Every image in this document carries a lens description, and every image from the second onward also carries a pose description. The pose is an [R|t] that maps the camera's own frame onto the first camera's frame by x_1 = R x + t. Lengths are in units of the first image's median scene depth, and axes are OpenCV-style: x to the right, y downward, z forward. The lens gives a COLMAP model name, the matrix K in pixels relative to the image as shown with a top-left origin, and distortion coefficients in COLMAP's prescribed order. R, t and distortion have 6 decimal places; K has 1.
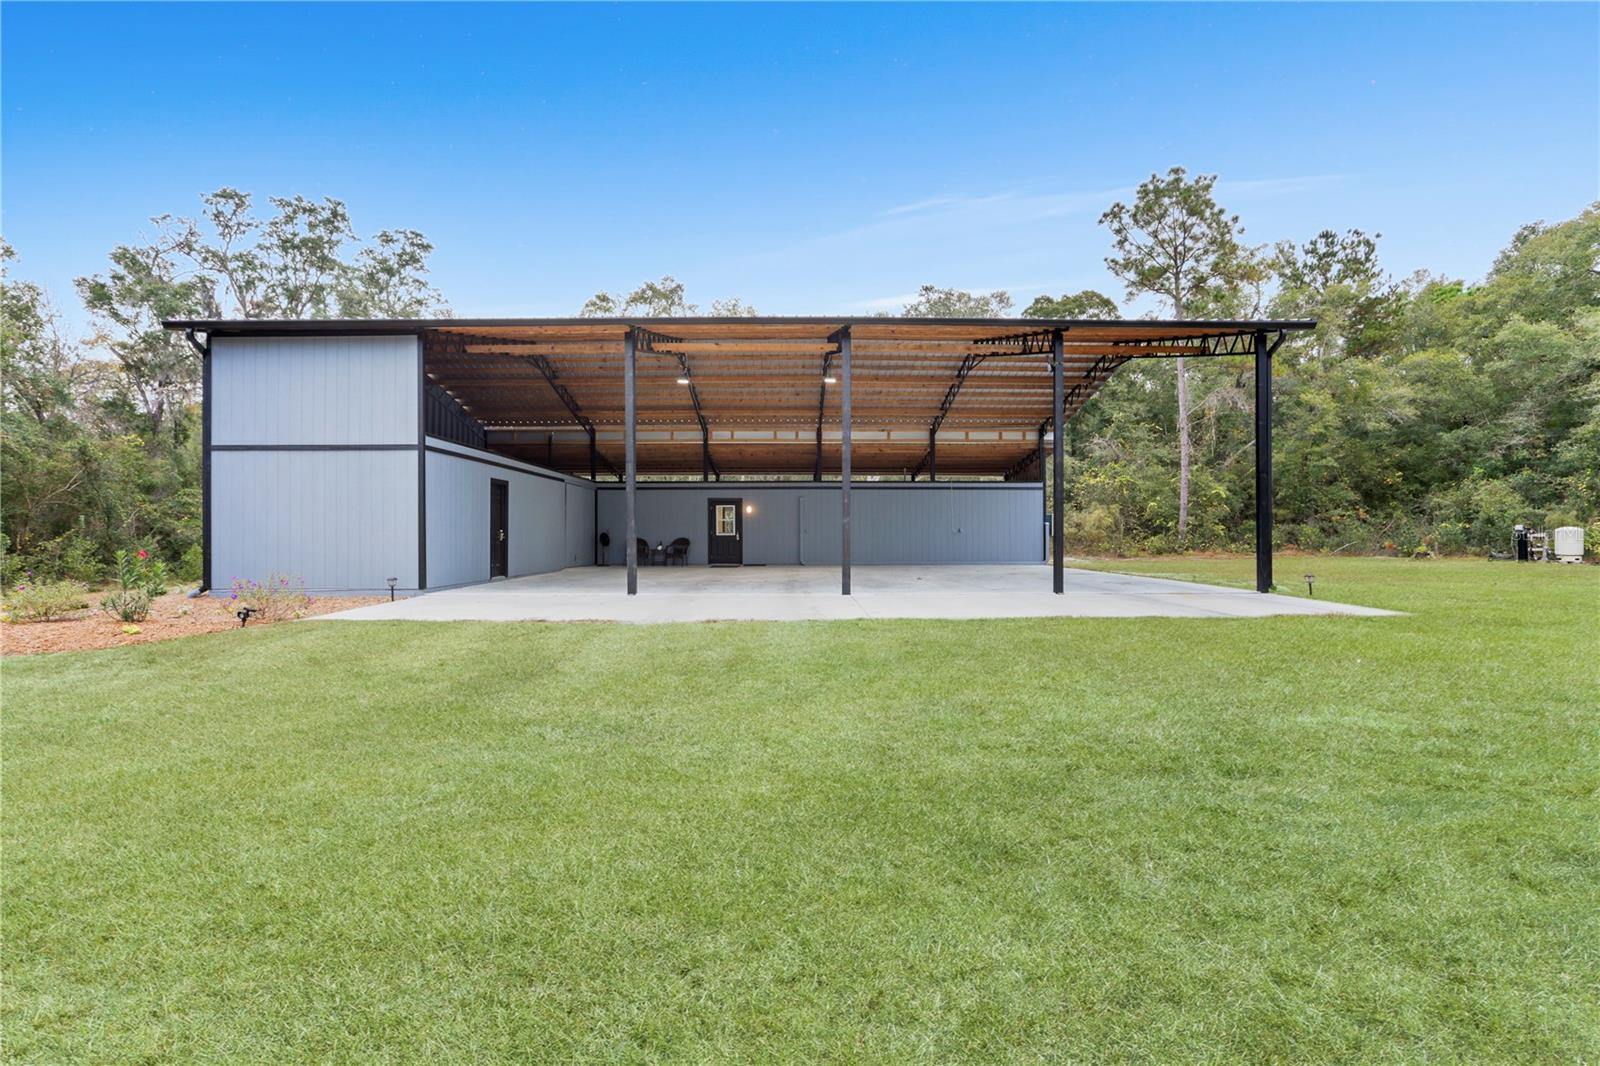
lens RADIAL K [[789.4, 0, 784.6], [0, 789.4, 511.2], [0, 0, 1]] dist [-0.061420, 0.037695]
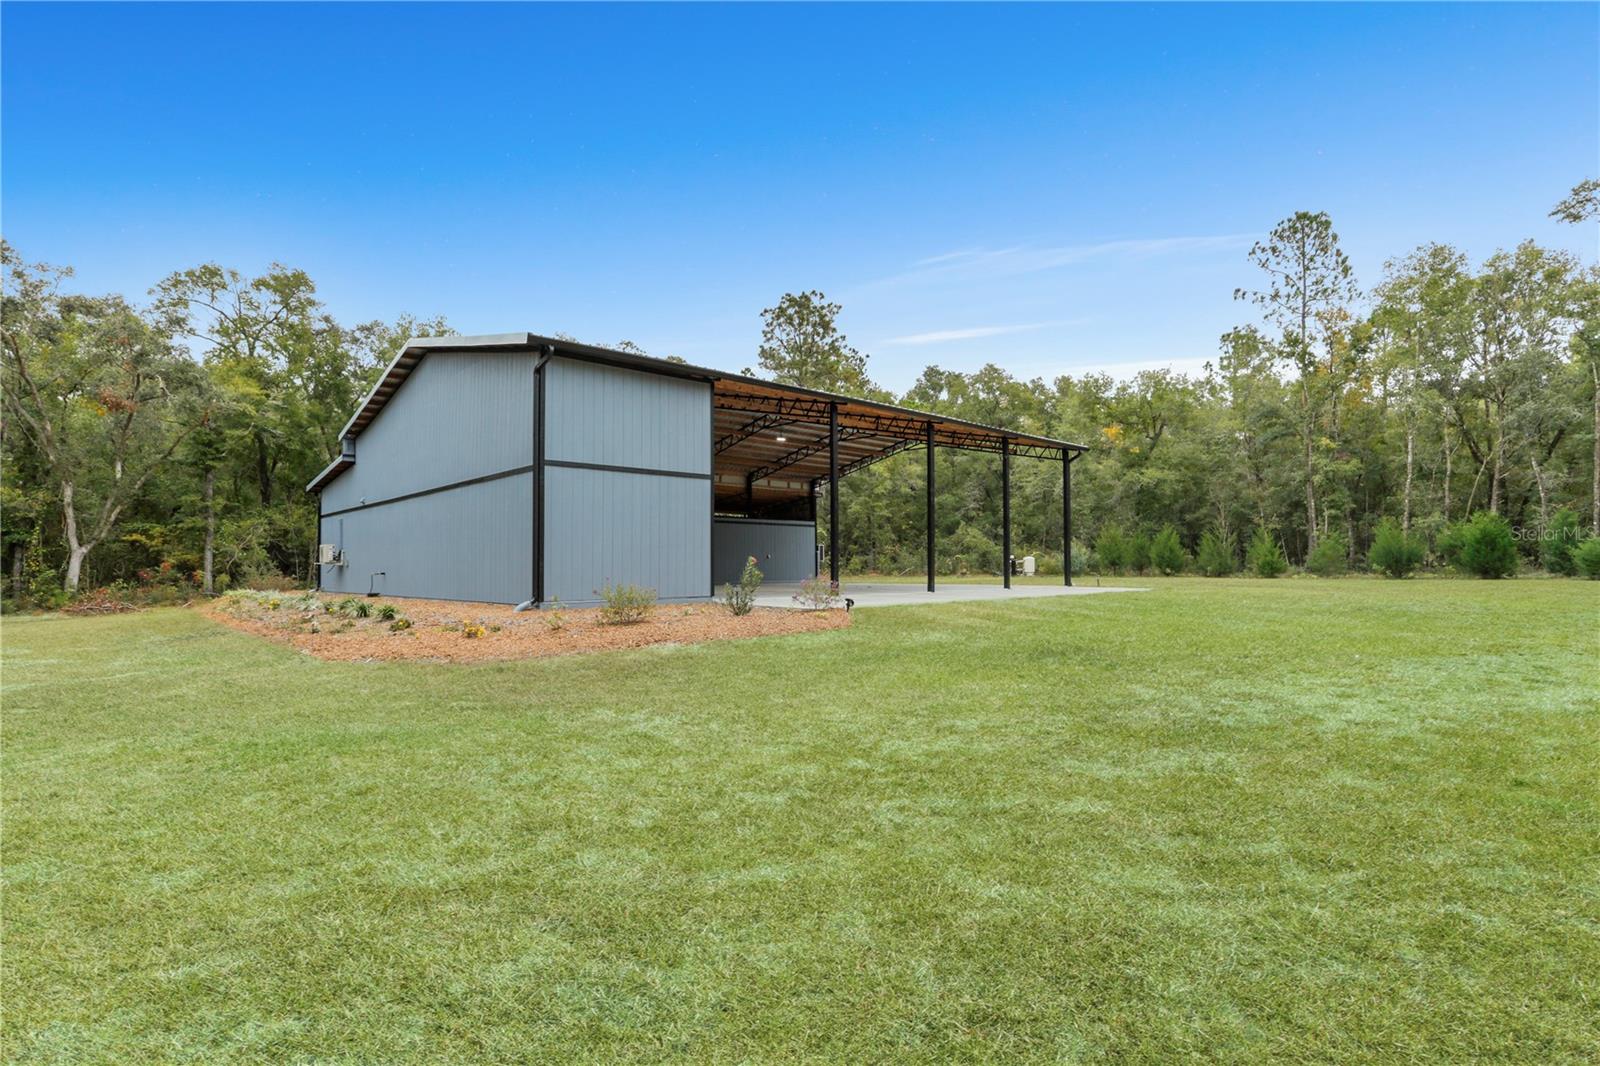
lens RADIAL K [[797.9, 0, 798.9], [0, 797.9, 549.7], [0, 0, 1]] dist [-0.056099, 0.039742]
pose [[0.743191, 0.015556, 0.668898, -0.633939], [-0.014510, 0.999869, -0.007130, 0.018831], [-0.668922, -0.004407, 0.743320, 0.003429]]
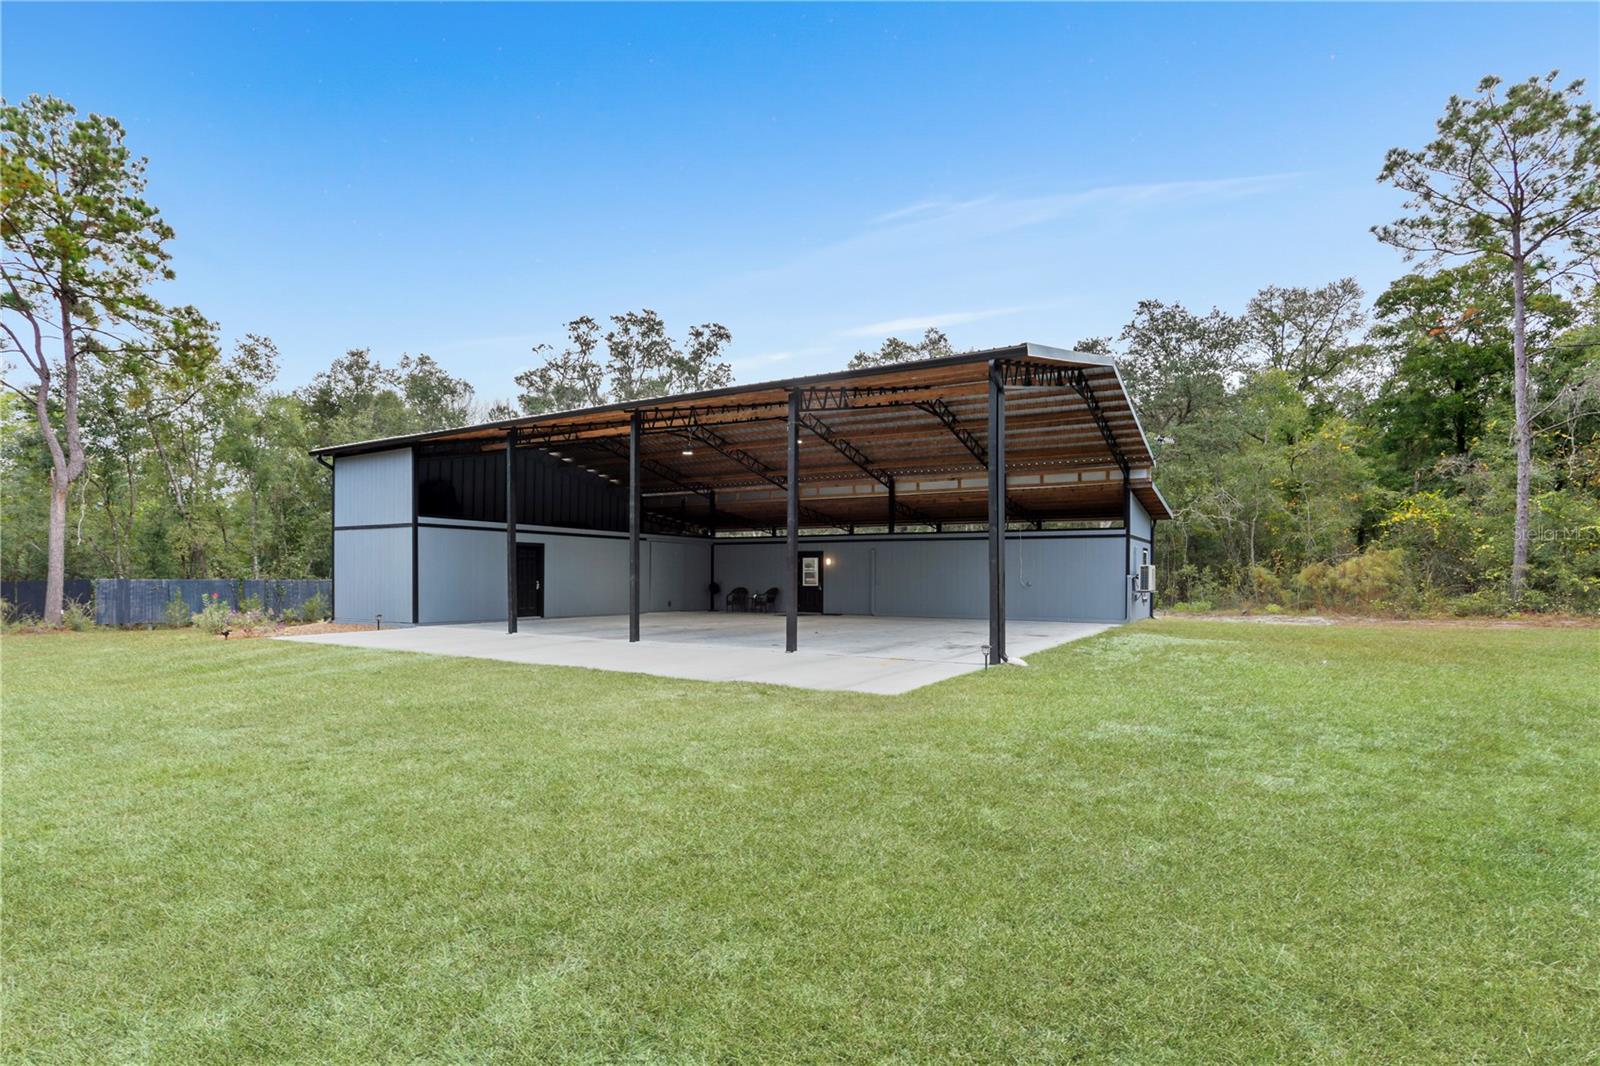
lens RADIAL K [[797.9, 0, 798.9], [0, 797.9, 549.7], [0, 0, 1]] dist [-0.056099, 0.039742]
pose [[0.850839, -0.012168, -0.525285, 0.483169], [0.008594, 0.999920, -0.009242, -0.008487], [0.525356, 0.003350, 0.850876, 0.071612]]
